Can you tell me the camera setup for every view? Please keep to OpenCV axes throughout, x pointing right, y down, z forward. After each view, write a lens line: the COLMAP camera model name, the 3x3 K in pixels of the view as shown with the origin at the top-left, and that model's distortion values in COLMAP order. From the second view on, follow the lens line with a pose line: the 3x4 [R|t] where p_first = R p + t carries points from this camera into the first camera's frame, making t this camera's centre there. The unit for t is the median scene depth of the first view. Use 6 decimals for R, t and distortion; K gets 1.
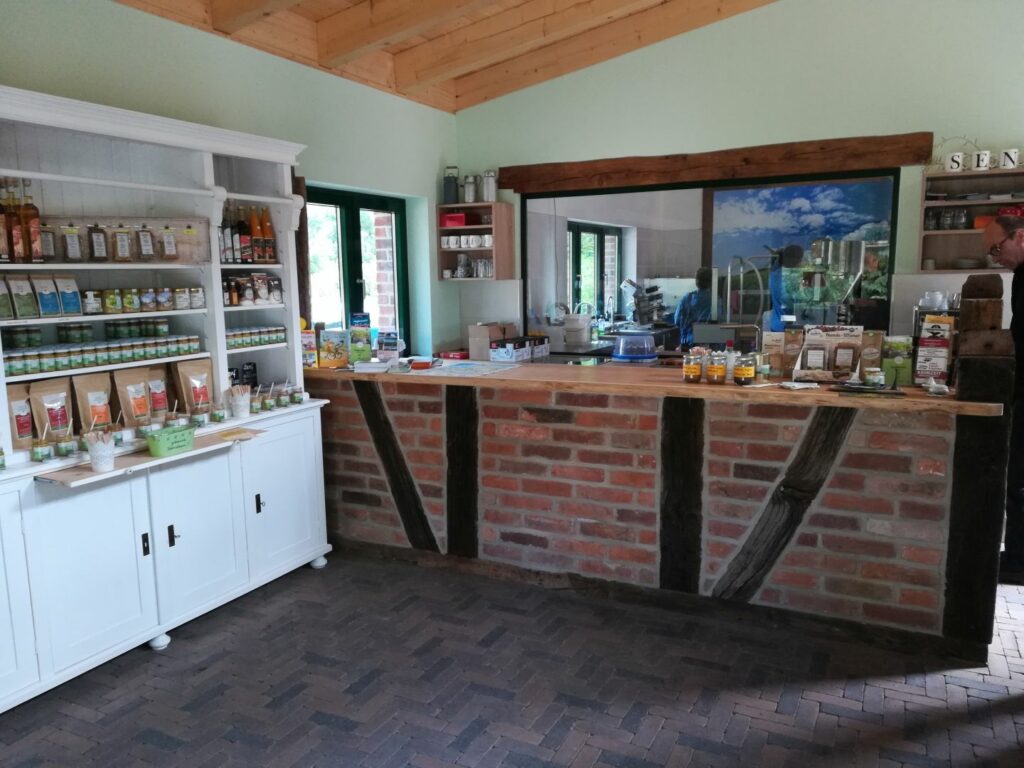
lens RADIAL K [[808.5, 0, 512.2], [0, 808.5, 387.2], [0, 0, 1]] dist [0.011353, 0.000022]
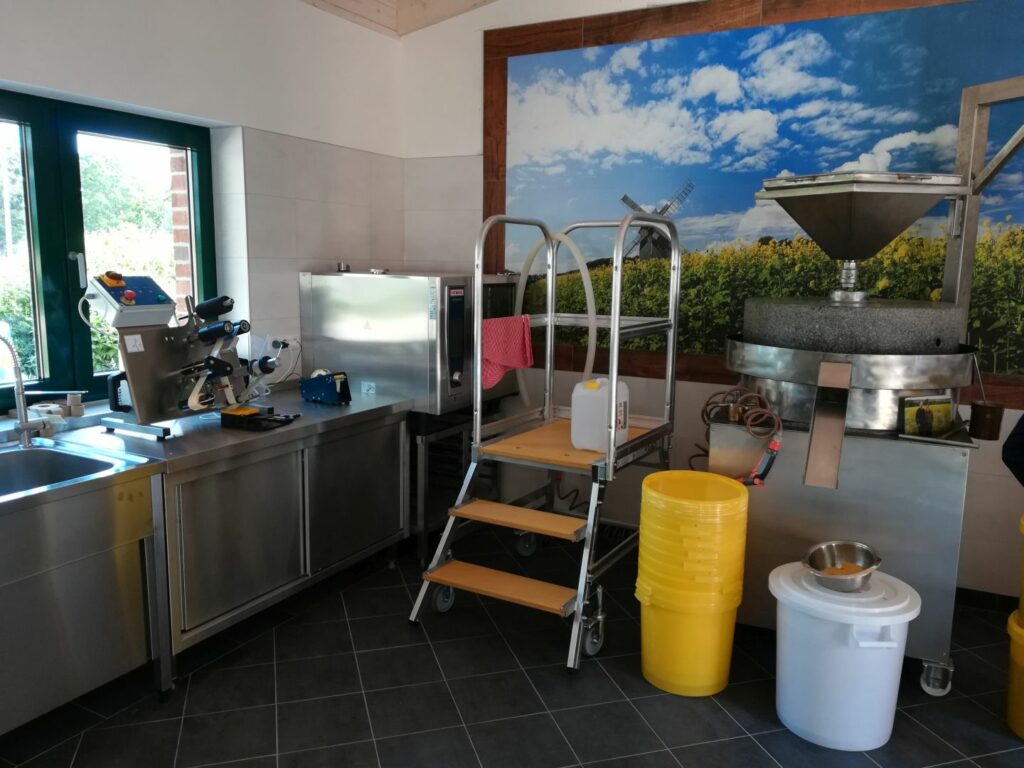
lens RADIAL K [[808.5, 0, 511.3], [0, 808.5, 381.7], [0, 0, 1]] dist [0.011353, 0.000022]
pose [[0.997218, 0.034820, -0.065901, 0.292737], [-0.032649, 0.998897, 0.033742, -0.100771], [0.067003, -0.031496, 0.997255, 0.624195]]
